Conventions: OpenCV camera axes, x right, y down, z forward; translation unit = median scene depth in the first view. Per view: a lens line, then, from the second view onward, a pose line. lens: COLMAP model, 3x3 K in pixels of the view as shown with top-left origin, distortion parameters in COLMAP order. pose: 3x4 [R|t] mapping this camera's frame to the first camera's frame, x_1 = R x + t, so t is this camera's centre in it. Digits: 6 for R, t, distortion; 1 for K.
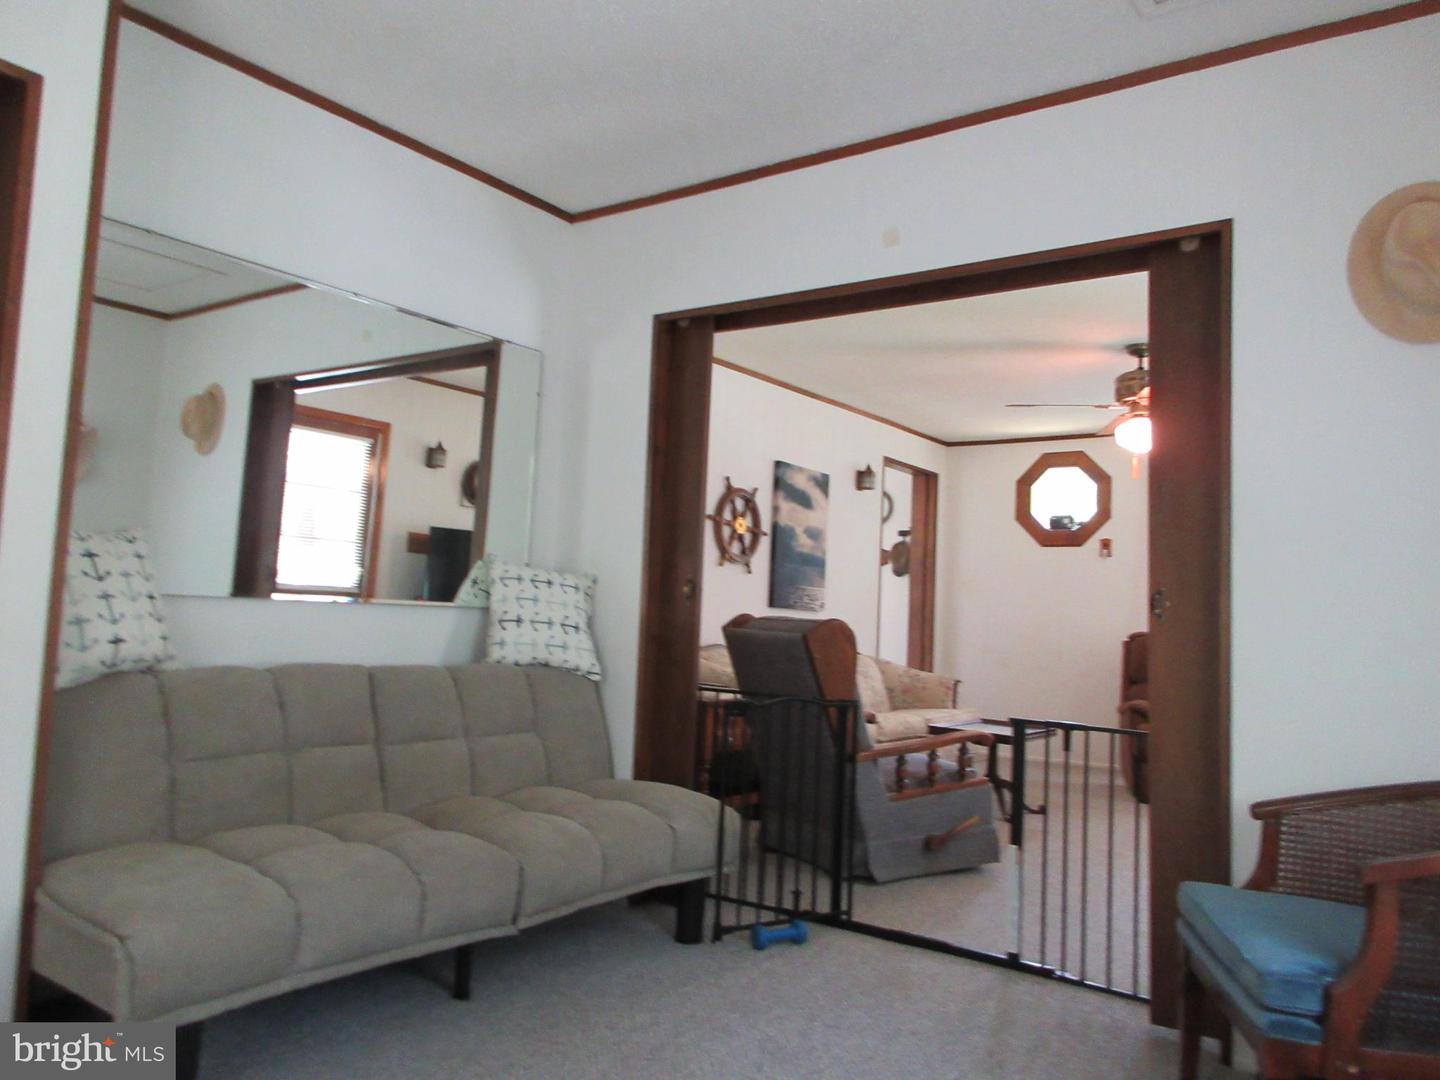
lens RADIAL K [[1073.6, 0, 714.8], [0, 1073.6, 515.3], [0, 0, 1]] dist [0.002643, -0.003142]
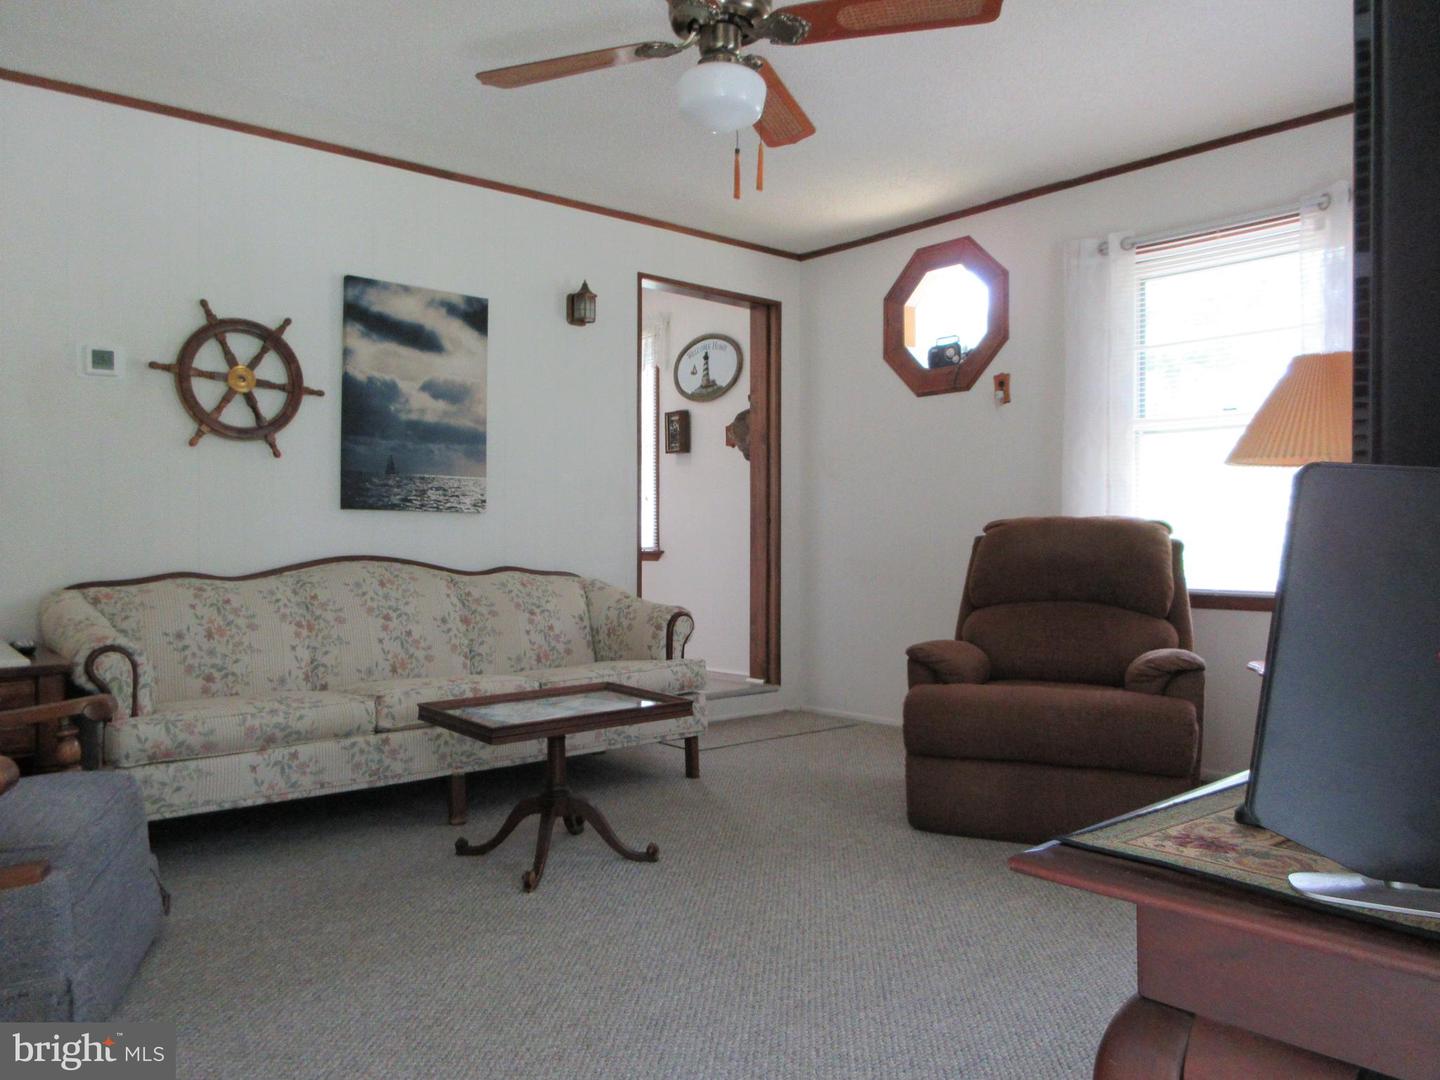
lens RADIAL K [[1073.6, 0, 728.3], [0, 1073.6, 529.0], [0, 0, 1]] dist [0.002643, -0.003142]
pose [[0.974037, -0.050023, -0.220792, 0.370626], [0.067050, 0.995269, 0.070306, 0.061307], [0.216230, -0.083285, 0.972784, 0.391410]]
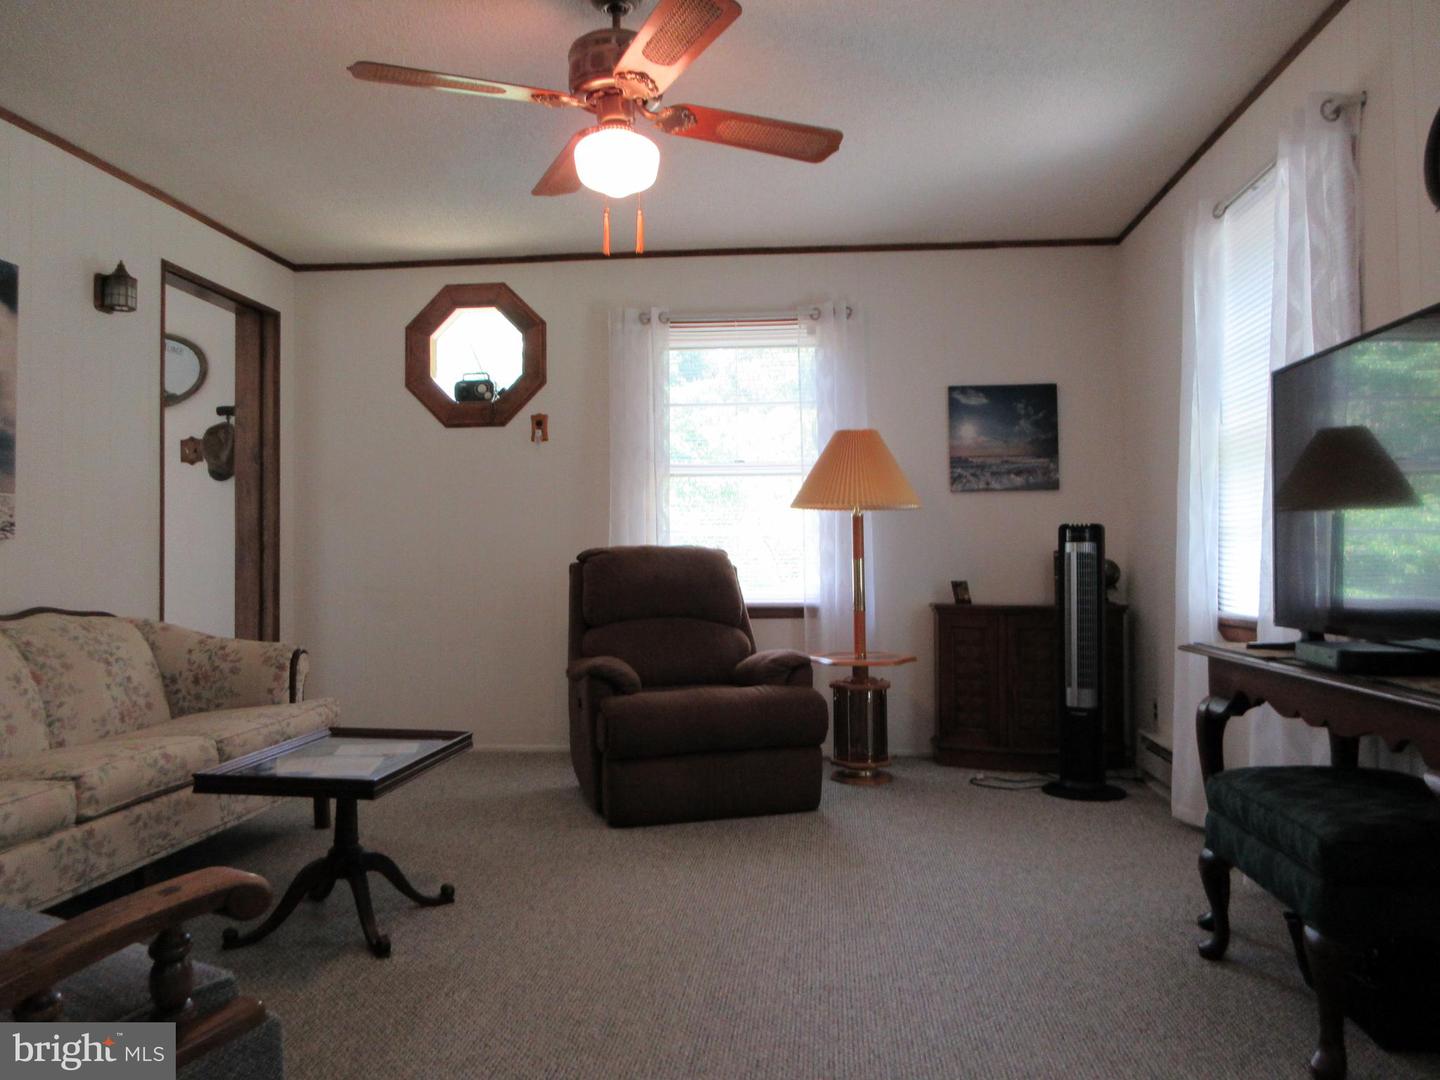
lens RADIAL K [[1073.6, 0, 719.4], [0, 1073.6, 529.5], [0, 0, 1]] dist [0.002643, -0.003142]
pose [[0.861207, -0.042897, 0.506440, 0.126829], [0.004149, 0.996992, 0.077391, 0.045846], [-0.508237, -0.064549, 0.858795, 0.389815]]
